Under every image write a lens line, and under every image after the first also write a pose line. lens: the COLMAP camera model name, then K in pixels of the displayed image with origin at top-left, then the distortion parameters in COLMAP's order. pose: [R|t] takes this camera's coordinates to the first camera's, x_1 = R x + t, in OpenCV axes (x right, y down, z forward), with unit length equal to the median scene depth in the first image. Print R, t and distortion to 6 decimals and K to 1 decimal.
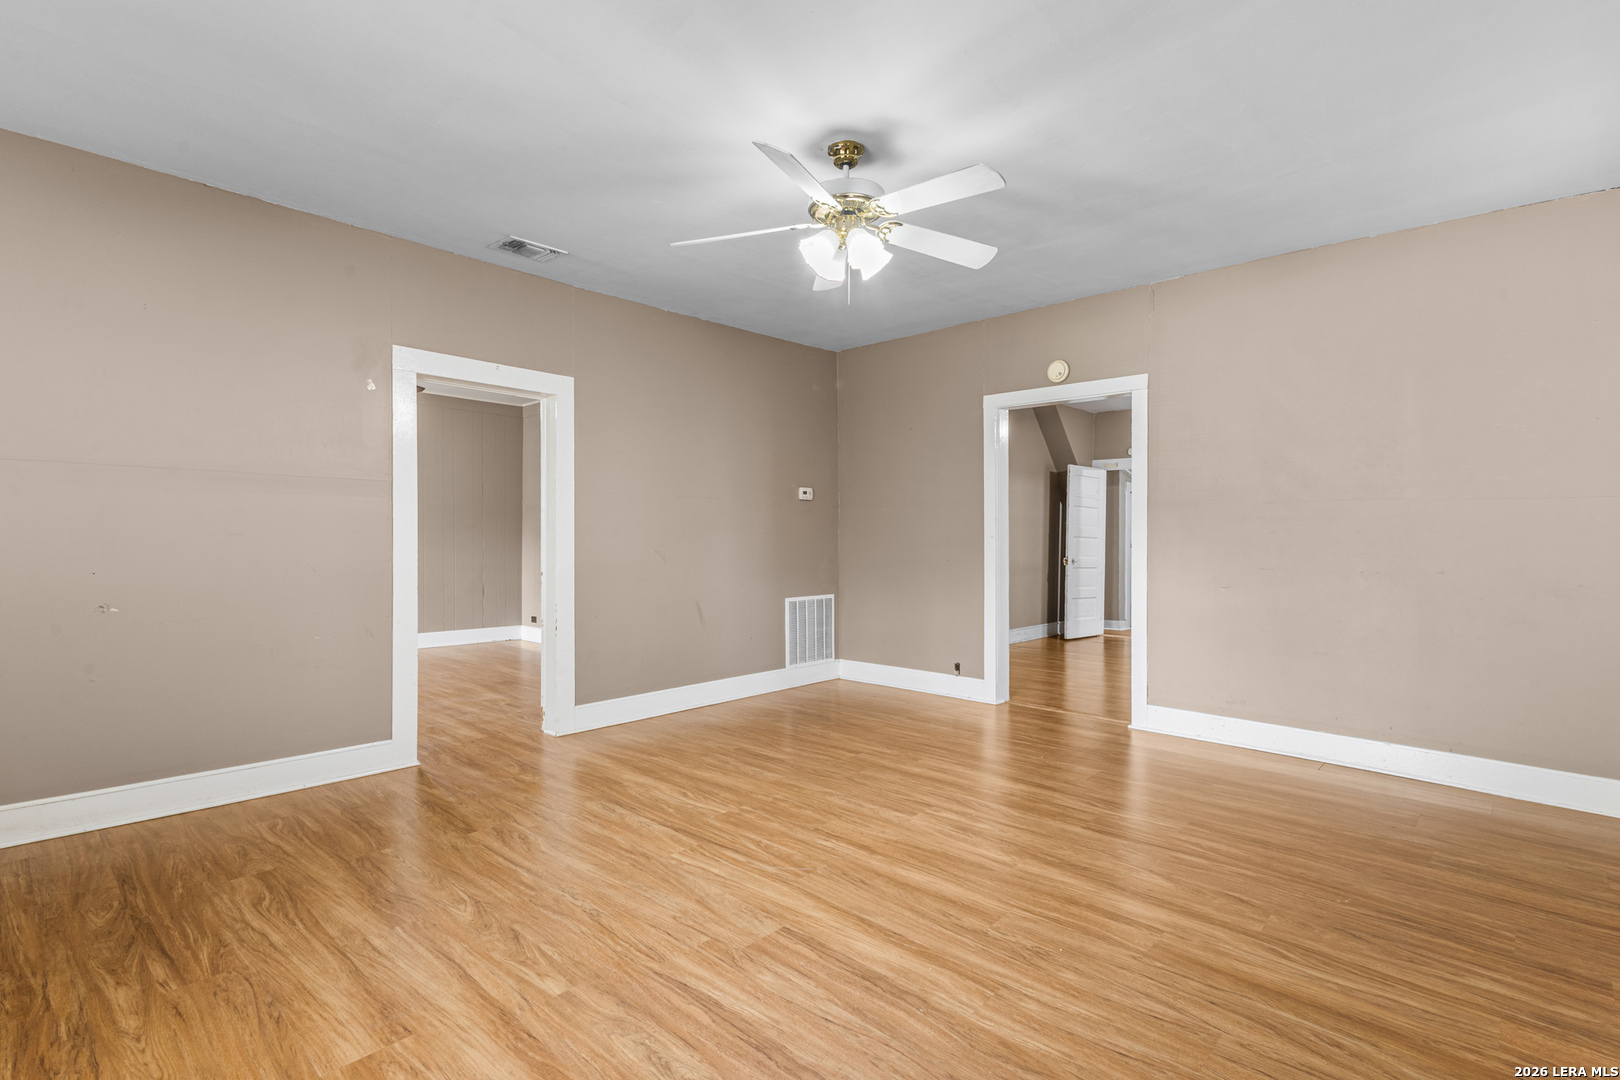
lens RADIAL K [[767.7, 0, 819.5], [0, 767.7, 540.5], [0, 0, 1]] dist [0.004575, -0.001466]
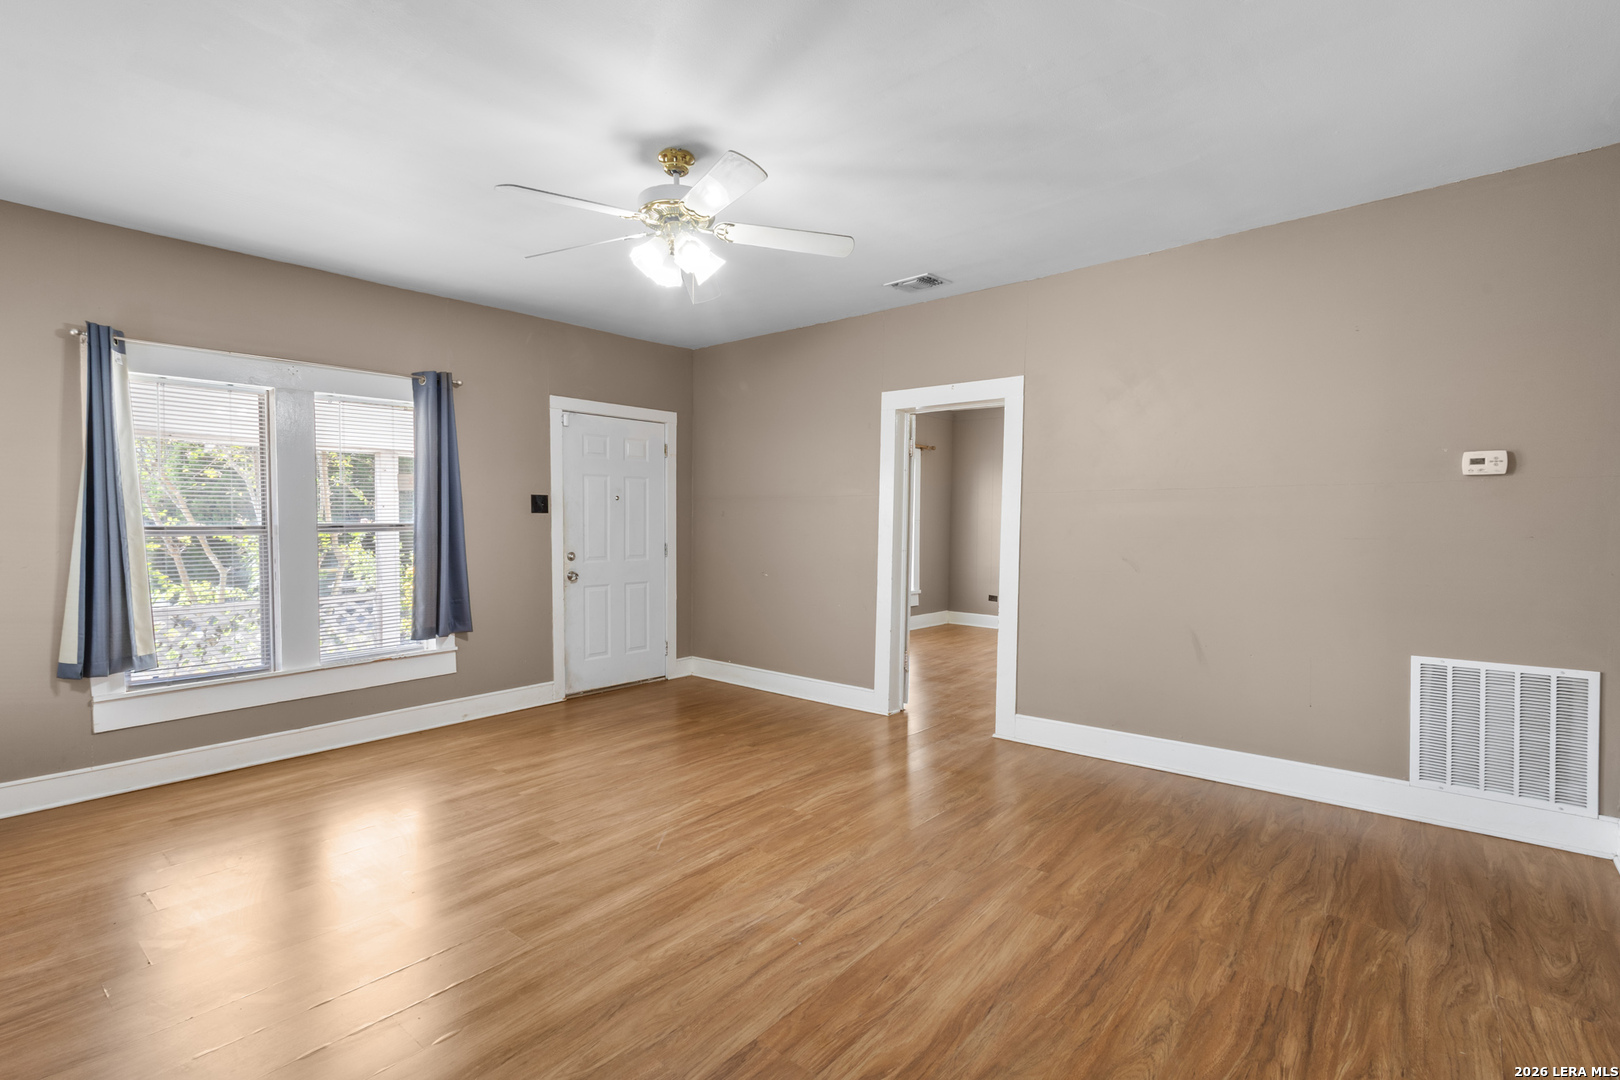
lens RADIAL K [[767.7, 0, 811.0], [0, 767.7, 536.7], [0, 0, 1]] dist [0.004575, -0.001466]
pose [[0.039333, 0.008374, -0.999191, 0.917002], [-0.011943, 0.999897, 0.007909, -0.019214], [0.999155, 0.011622, 0.039429, 0.998594]]
